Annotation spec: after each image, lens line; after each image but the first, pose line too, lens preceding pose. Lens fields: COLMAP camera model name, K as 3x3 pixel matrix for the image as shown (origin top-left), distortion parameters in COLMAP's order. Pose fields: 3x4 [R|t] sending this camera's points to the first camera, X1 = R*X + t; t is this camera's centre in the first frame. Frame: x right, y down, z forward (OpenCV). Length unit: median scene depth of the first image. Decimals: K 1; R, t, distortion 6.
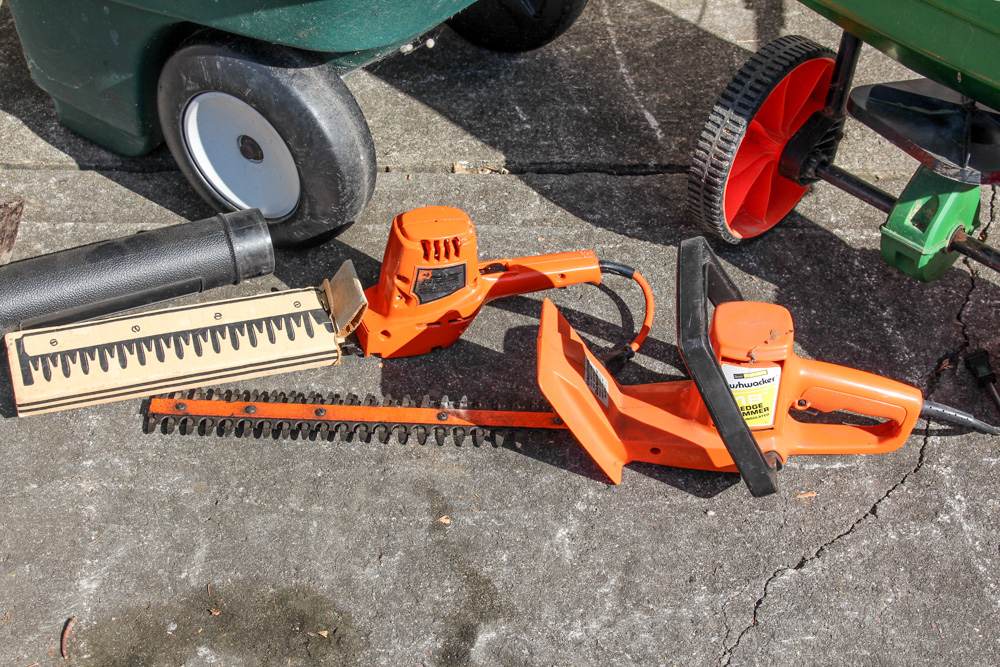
lens RADIAL K [[1852.2, 0, 491.7], [0, 1852.2, 335.7], [0, 0, 1]] dist [-0.006015, 0.000000]
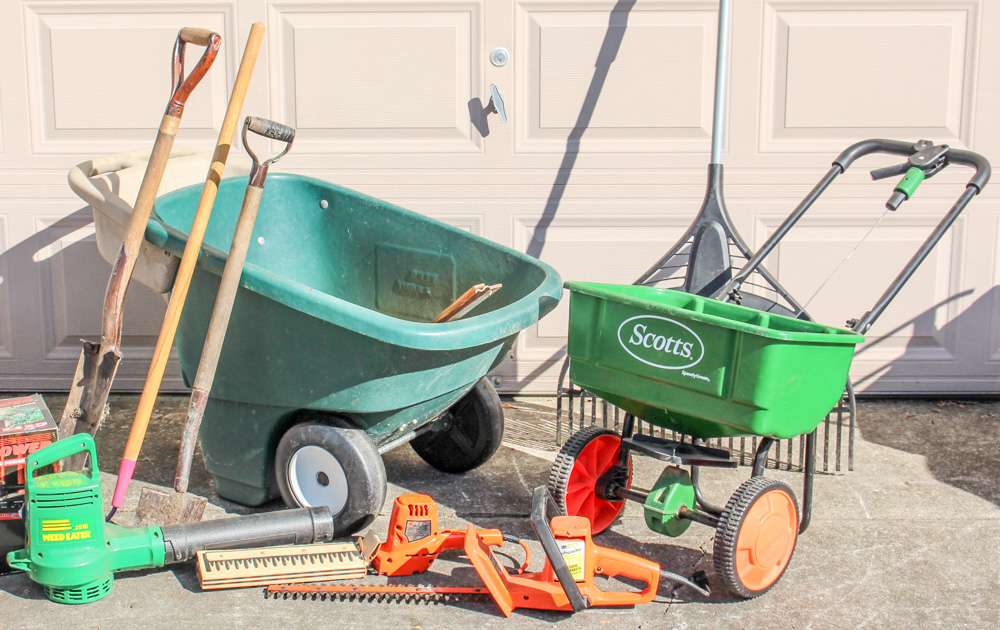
lens RADIAL K [[1834.6, 0, 406.0], [0, 1834.6, 282.0], [0, 0, 1]] dist [-0.045578, 0.000000]
pose [[0.998925, -0.006452, -0.045894, 0.049299], [-0.016068, 0.880625, -0.473541, 0.646851], [0.043471, 0.473769, 0.879575, -0.817760]]
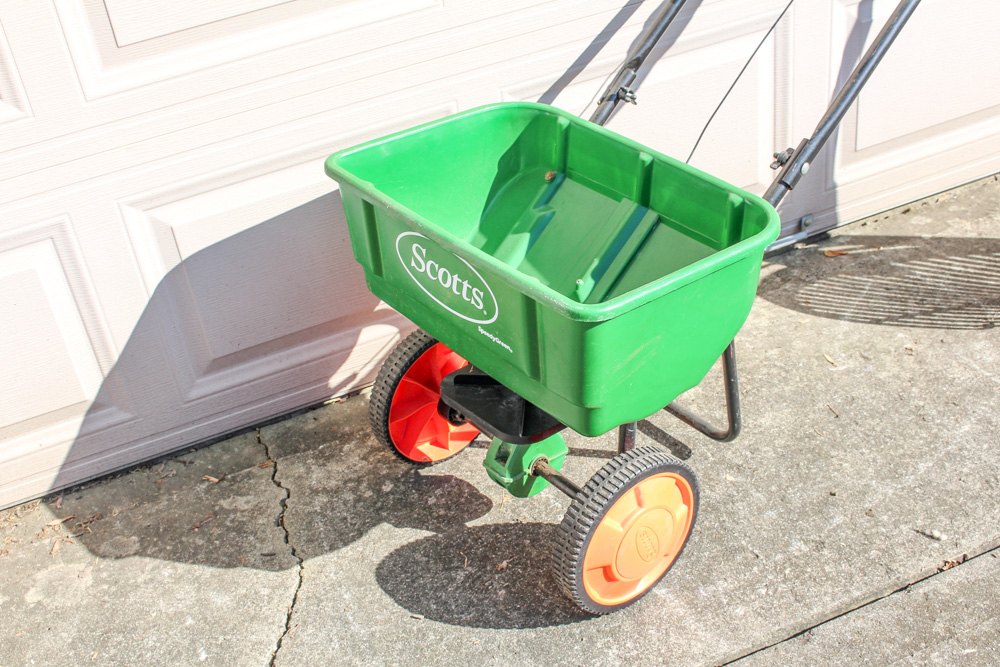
lens RADIAL K [[1269.1, 0, 492.4], [0, 1269.1, 351.1], [0, 0, 1]] dist [-0.069998, 0.000000]
pose [[0.922913, -0.318236, 0.216696, -0.527686], [0.342250, 0.935921, -0.083169, -0.282466], [-0.176343, 0.150922, 0.972690, 0.286274]]
